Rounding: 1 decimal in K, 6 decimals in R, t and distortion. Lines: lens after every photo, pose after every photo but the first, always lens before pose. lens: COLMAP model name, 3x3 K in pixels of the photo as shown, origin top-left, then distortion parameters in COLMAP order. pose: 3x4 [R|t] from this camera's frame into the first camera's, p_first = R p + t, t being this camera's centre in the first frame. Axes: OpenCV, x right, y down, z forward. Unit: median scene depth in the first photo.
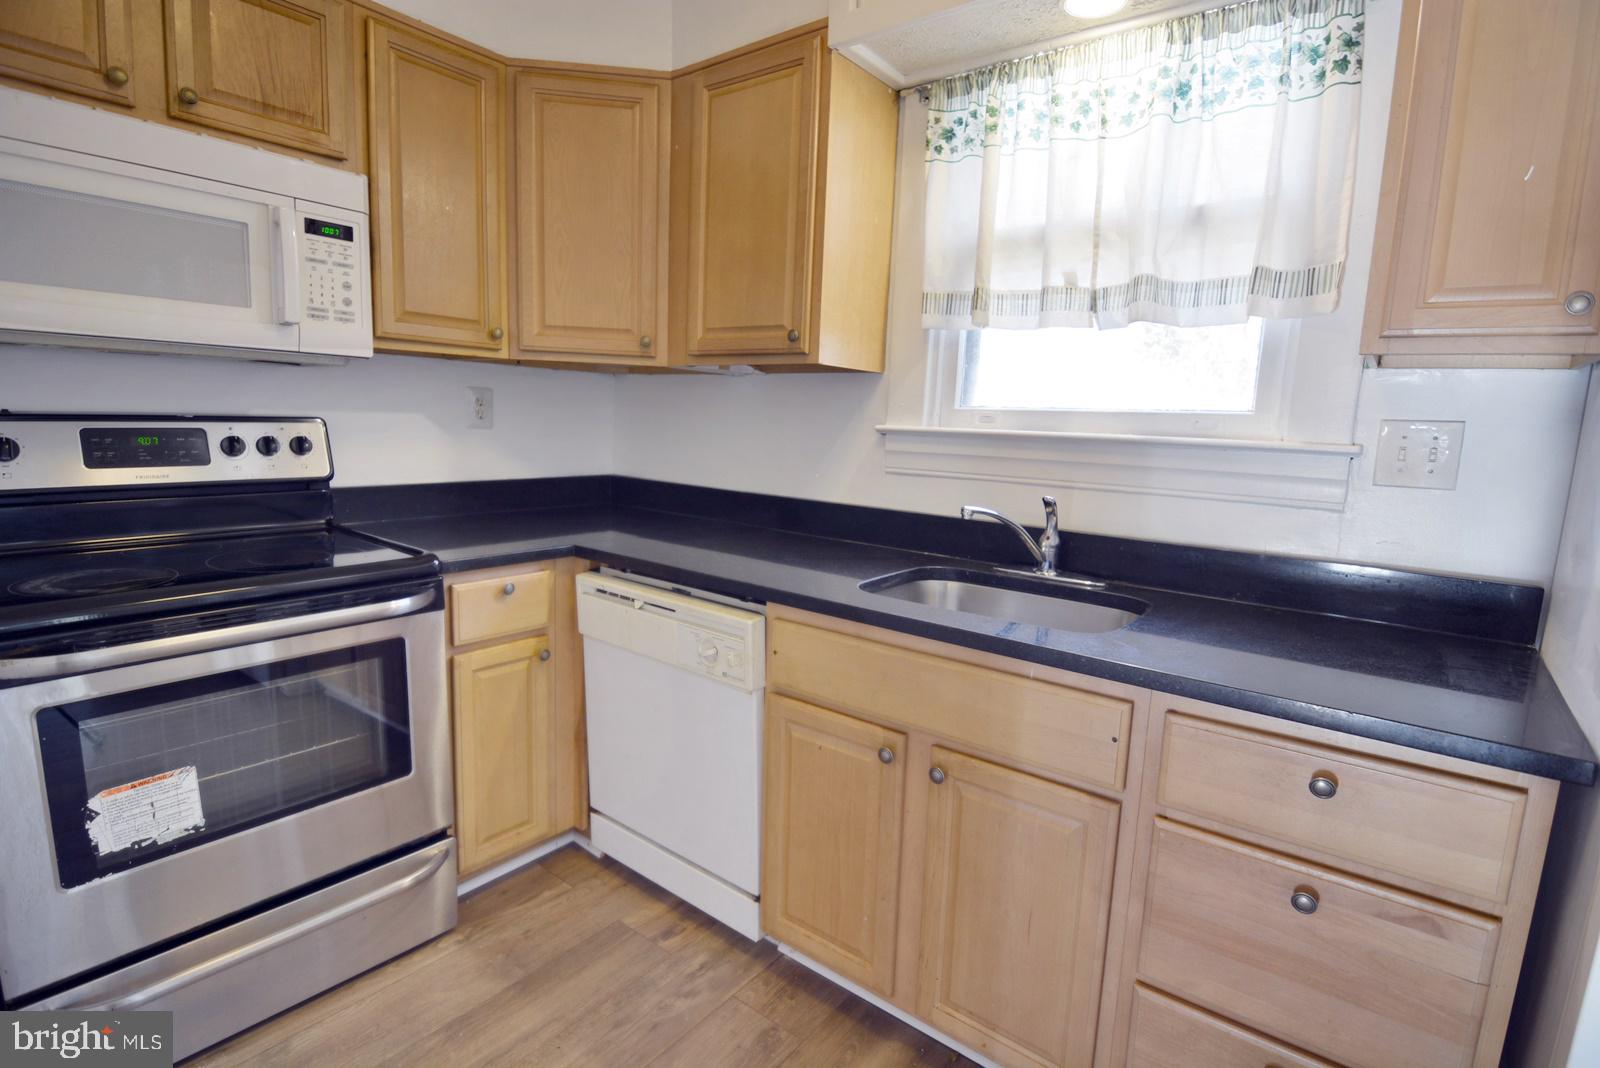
lens RADIAL K [[777.6, 0, 801.9], [0, 777.6, 541.3], [0, 0, 1]] dist [-0.015598, -0.005127]
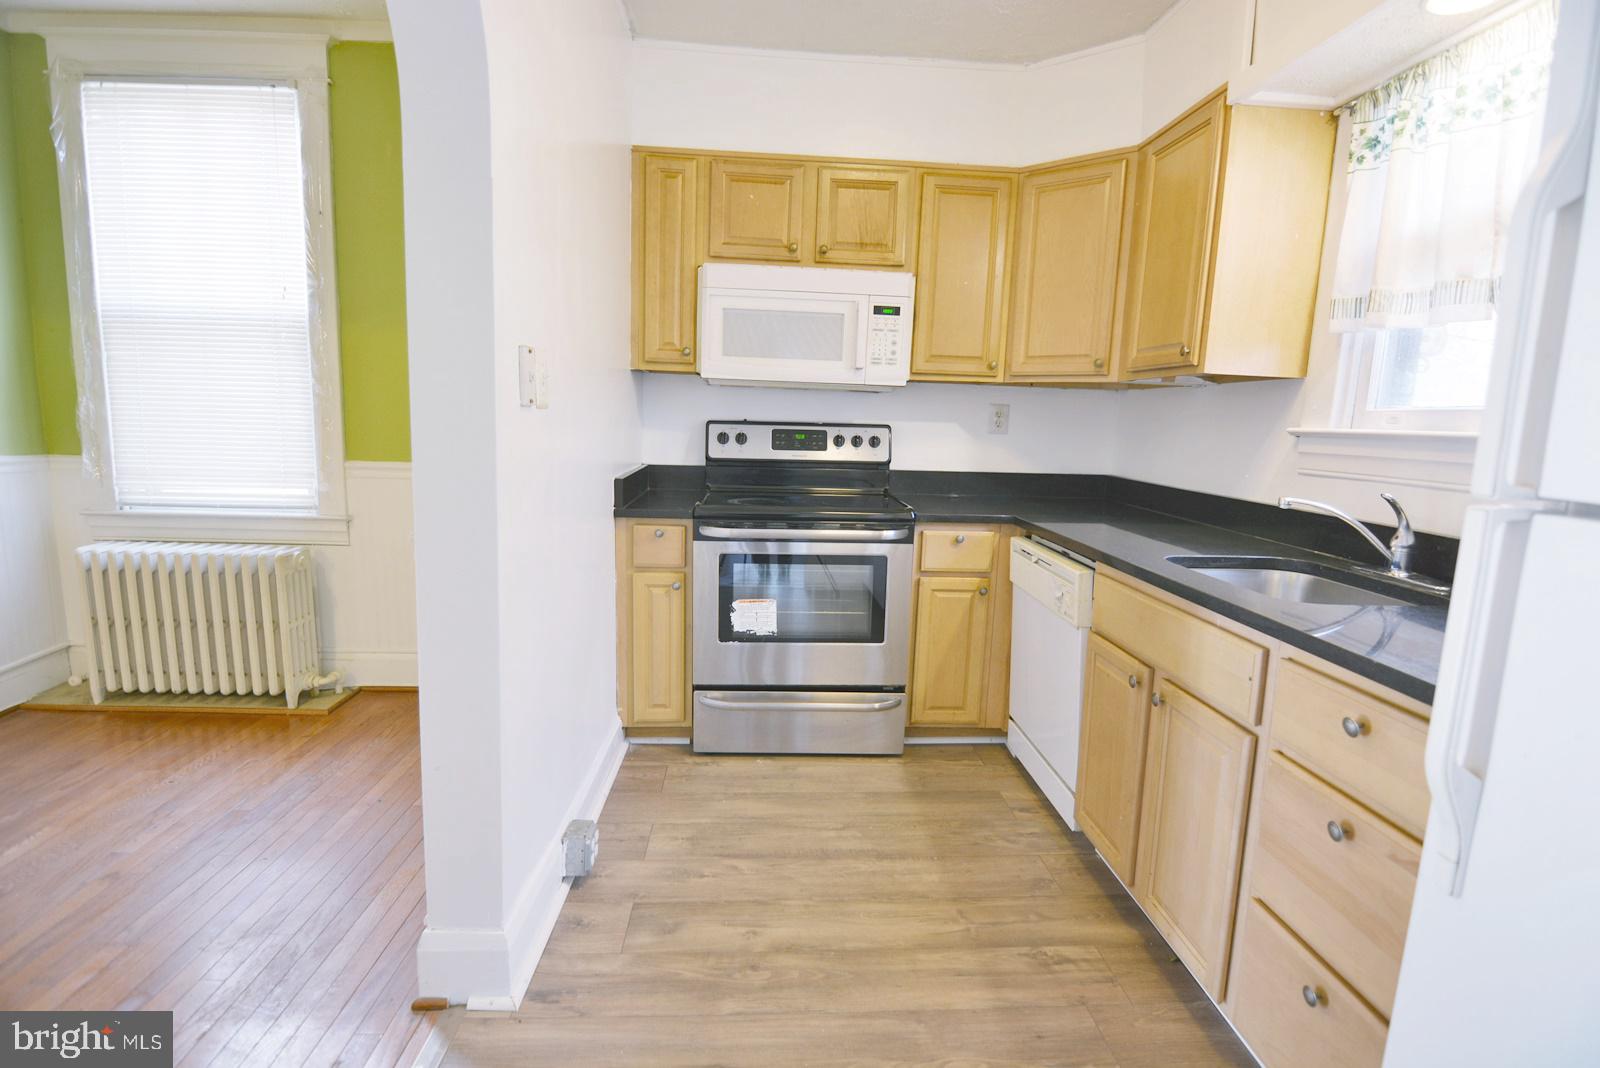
lens RADIAL K [[777.6, 0, 798.8], [0, 777.6, 540.1], [0, 0, 1]] dist [-0.015598, -0.005127]
pose [[0.656932, 0.100017, -0.747287, 0.542126], [-0.122791, 0.992122, 0.024841, 0.067372], [0.743884, 0.075442, 0.664037, -0.211251]]
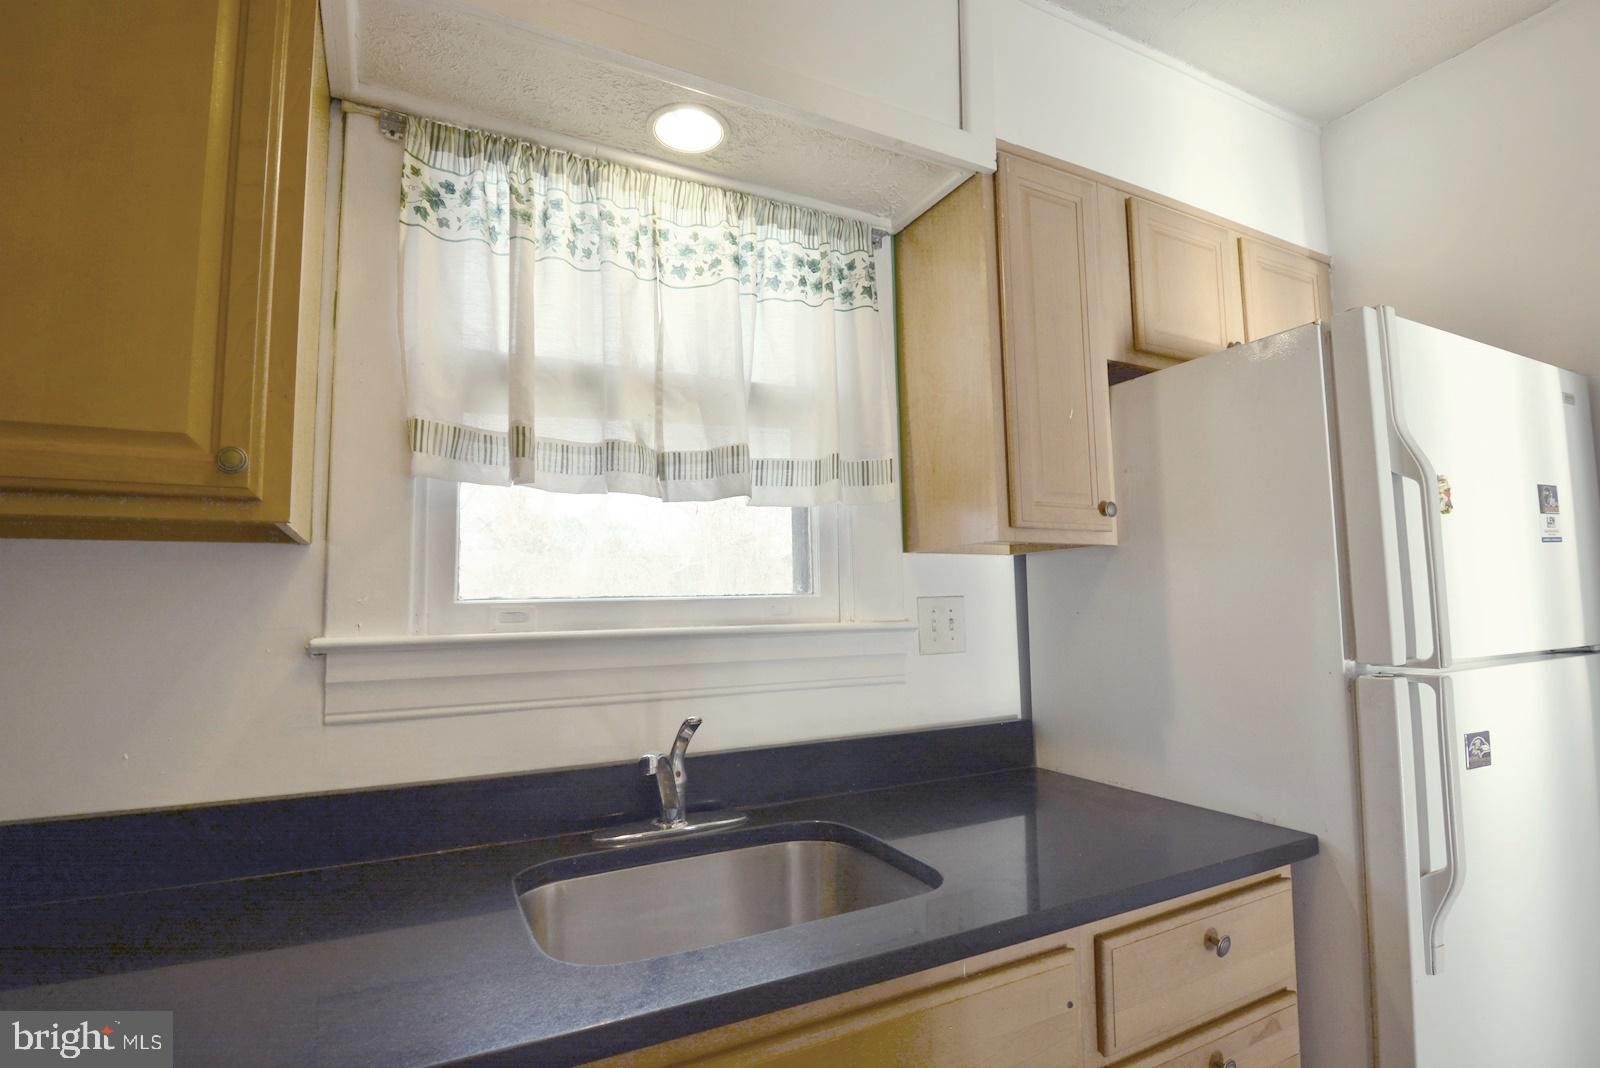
lens RADIAL K [[777.6, 0, 803.7], [0, 777.6, 542.5], [0, 0, 1]] dist [-0.015598, -0.005127]
pose [[0.413193, 0.032293, 0.910071, -0.299926], [0.175774, 0.977749, -0.114500, -0.111588], [-0.893518, 0.207277, 0.398323, 0.555099]]
